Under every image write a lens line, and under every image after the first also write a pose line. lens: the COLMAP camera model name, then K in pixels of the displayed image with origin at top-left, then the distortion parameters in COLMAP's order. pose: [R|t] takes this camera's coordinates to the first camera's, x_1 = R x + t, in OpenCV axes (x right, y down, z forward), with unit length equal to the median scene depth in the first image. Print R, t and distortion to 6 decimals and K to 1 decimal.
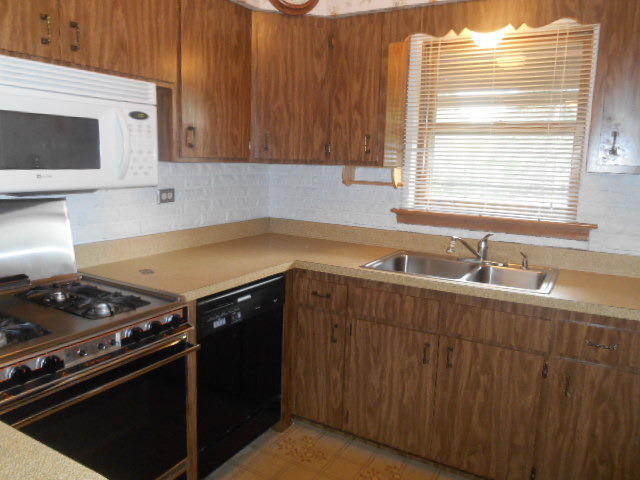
lens RADIAL K [[487.3, 0, 320.0], [0, 487.3, 240.0], [0, 0, 1]] dist [-0.030220, -0.000460]
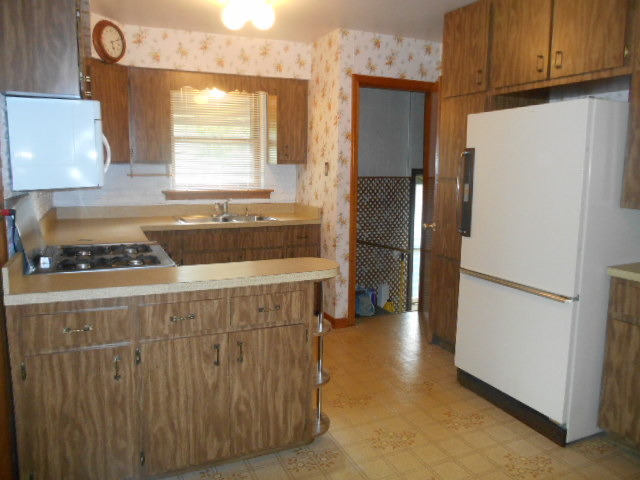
lens RADIAL K [[509.2, 0, 320.0], [0, 509.2, 240.0], [0, 0, 1]] dist [0.000935, 0.000119]
pose [[0.586841, -0.141784, 0.797192, -0.996140], [0.134696, 0.987925, 0.076553, 0.037496], [-0.798420, 0.062454, 0.598853, -0.413762]]
